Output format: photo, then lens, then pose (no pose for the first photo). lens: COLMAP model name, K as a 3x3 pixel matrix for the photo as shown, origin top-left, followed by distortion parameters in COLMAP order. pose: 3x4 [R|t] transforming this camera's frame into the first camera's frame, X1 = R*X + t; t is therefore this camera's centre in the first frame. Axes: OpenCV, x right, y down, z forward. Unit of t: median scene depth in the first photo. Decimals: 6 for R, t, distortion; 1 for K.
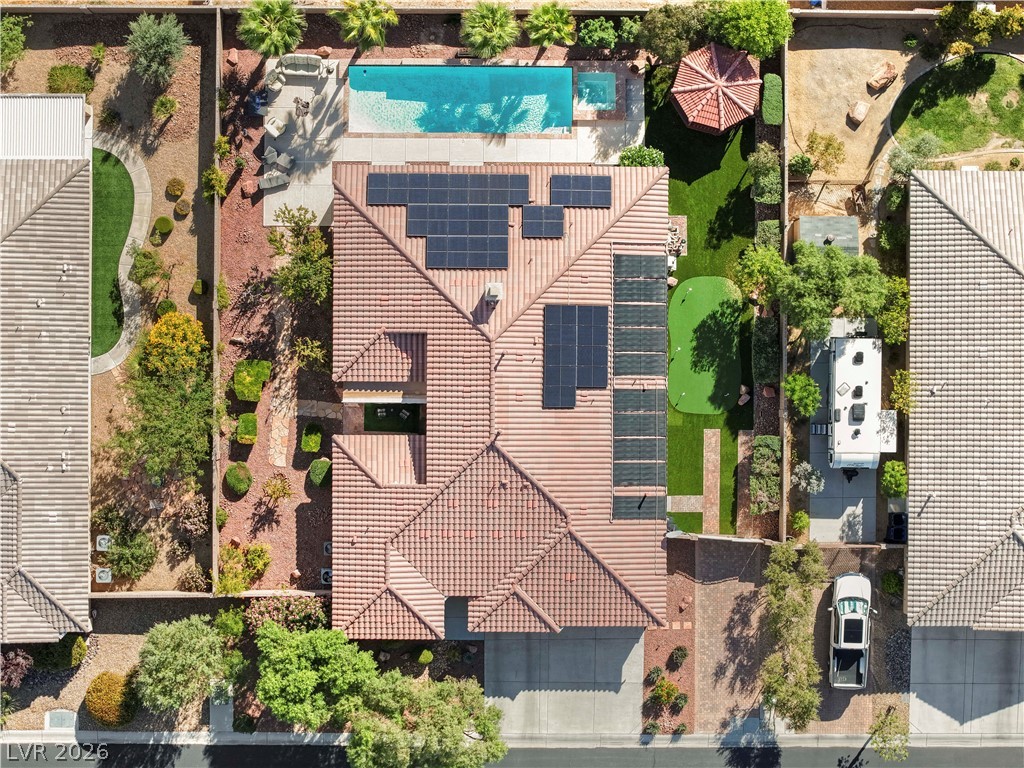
lens RADIAL K [[2120.1, 0, 512.0], [0, 2120.1, 384.0], [0, 0, 1]] dist [-0.215872, 0.015112]
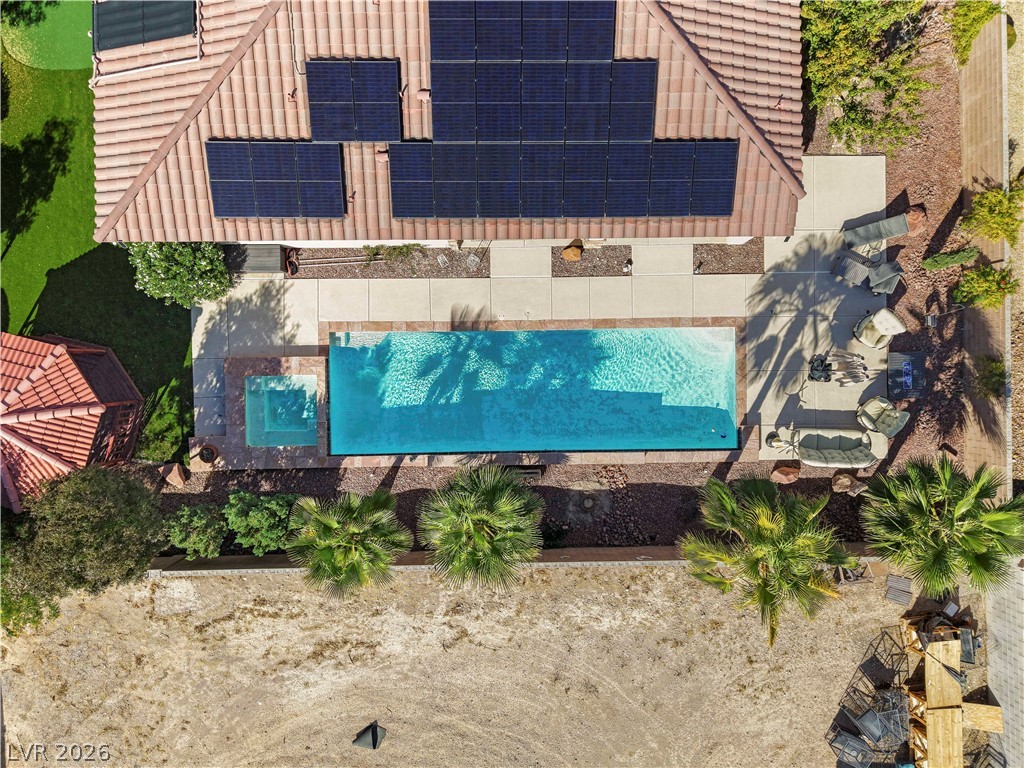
lens RADIAL K [[681.0, 0, 512.0], [0, 681.0, 384.0], [0, 0, 1]] dist [0.046363, -0.057148]
pose [[-0.999001, 0.019934, -0.040007, -0.011457], [-0.019760, -0.999793, -0.004762, -0.132492], [-0.040093, -0.003967, 0.999188, 0.825663]]
